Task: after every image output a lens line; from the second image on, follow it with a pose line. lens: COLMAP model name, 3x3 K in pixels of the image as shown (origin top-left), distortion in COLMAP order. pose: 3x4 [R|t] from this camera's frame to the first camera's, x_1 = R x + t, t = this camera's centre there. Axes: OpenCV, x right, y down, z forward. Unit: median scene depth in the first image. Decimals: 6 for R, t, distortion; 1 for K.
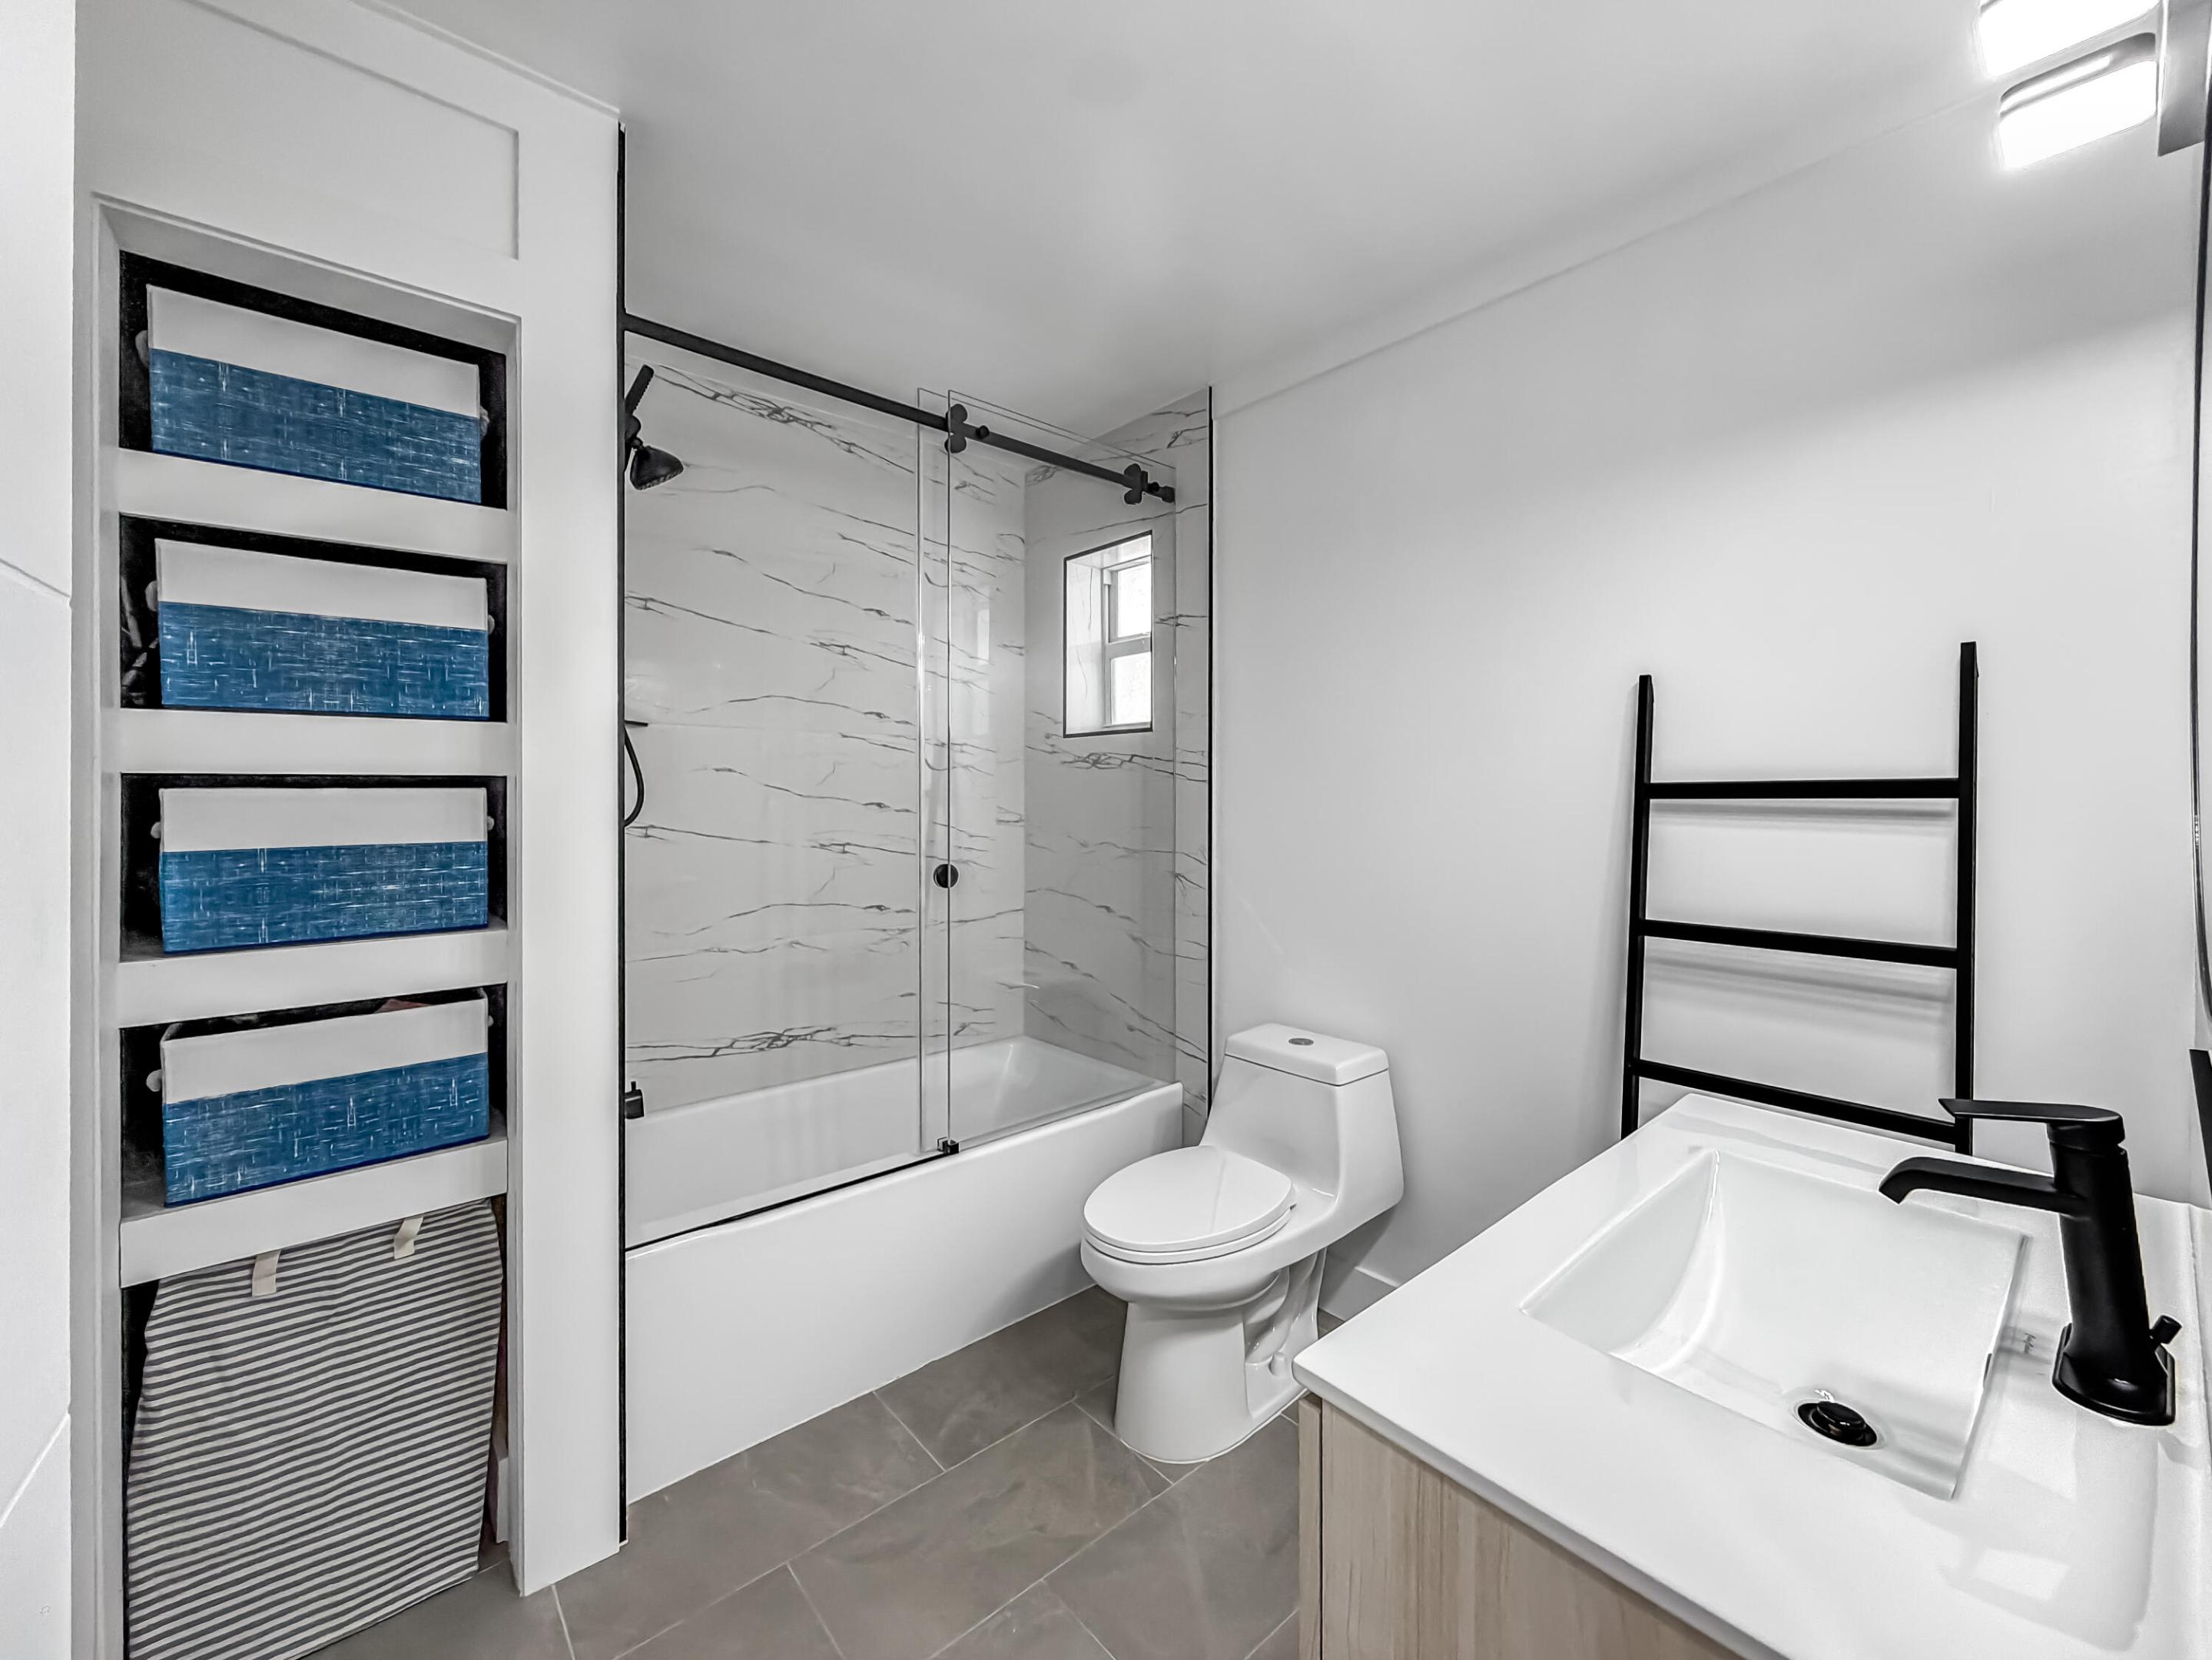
lens RADIAL K [[890.3, 0, 1102.3], [0, 890.3, 801.2], [0, 0, 1]] dist [-0.001822, -0.000144]
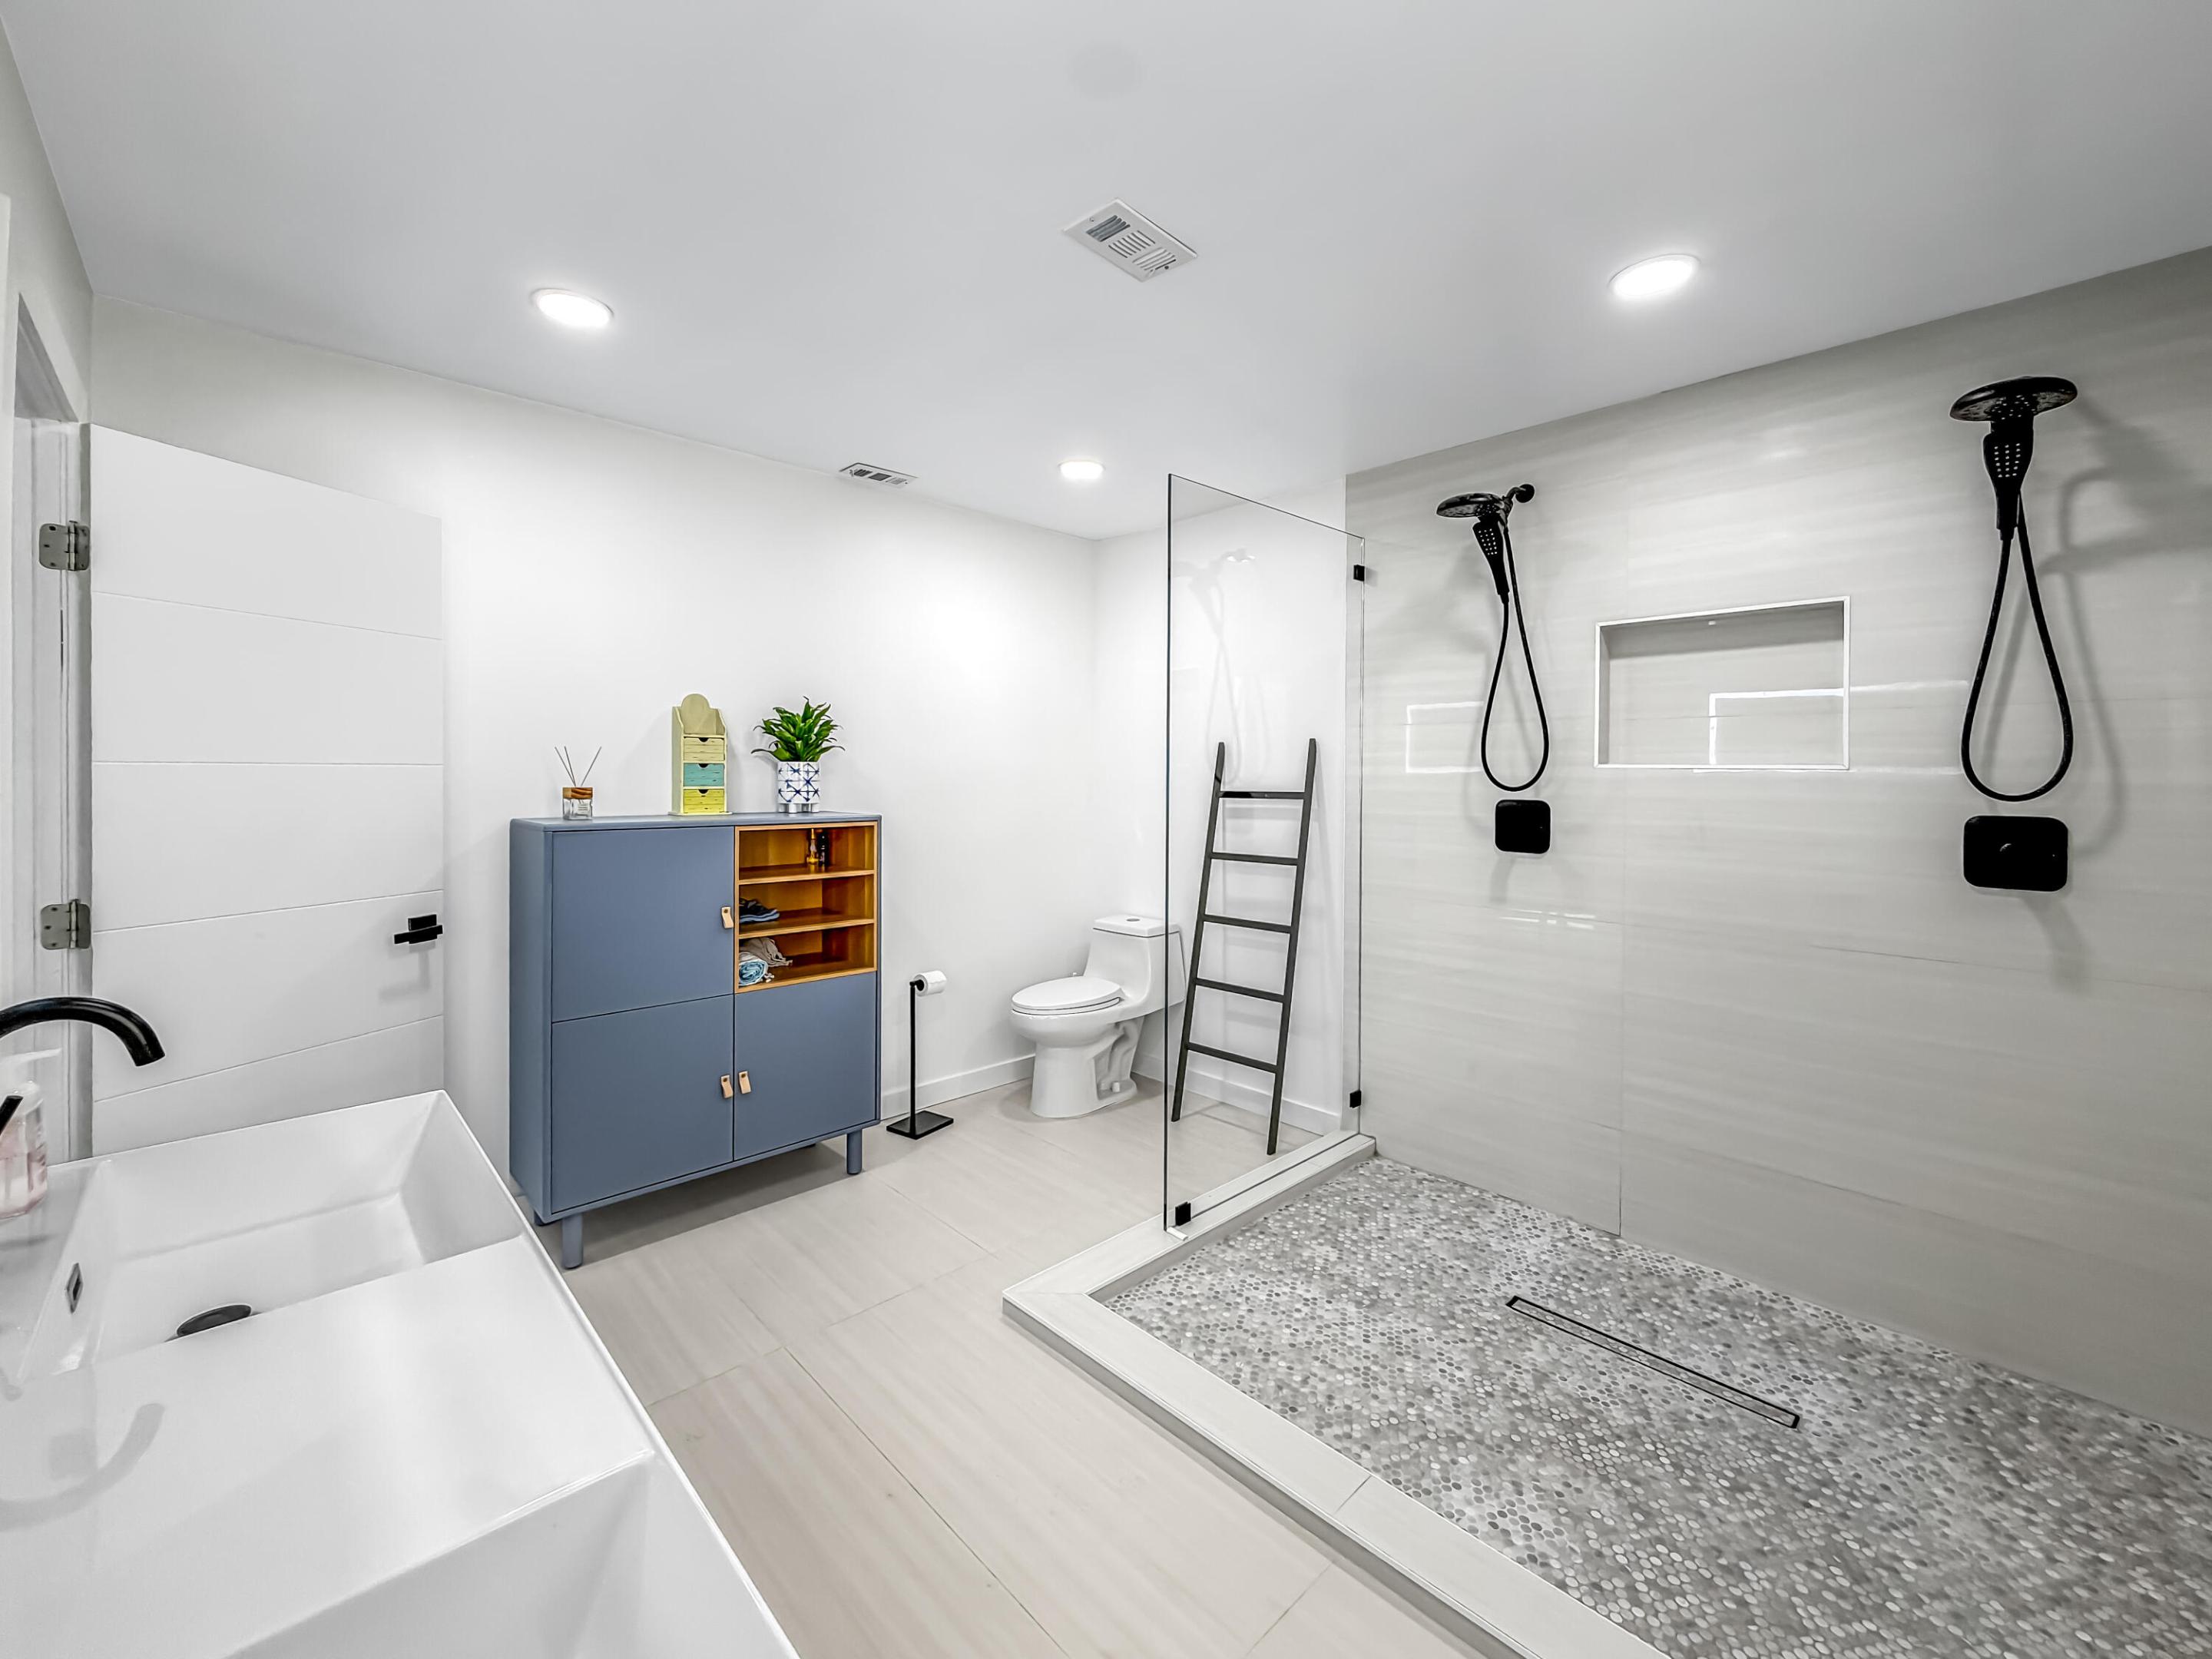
lens RADIAL K [[886.3, 0, 1106.0], [0, 886.3, 783.9], [0, 0, 1]] dist [0.000289, -0.000324]
pose [[0.997938, 0.002393, 0.064136, 0.154452], [-0.002805, 0.999976, 0.006338, -0.039628], [-0.064120, -0.006505, 0.997921, -0.923117]]
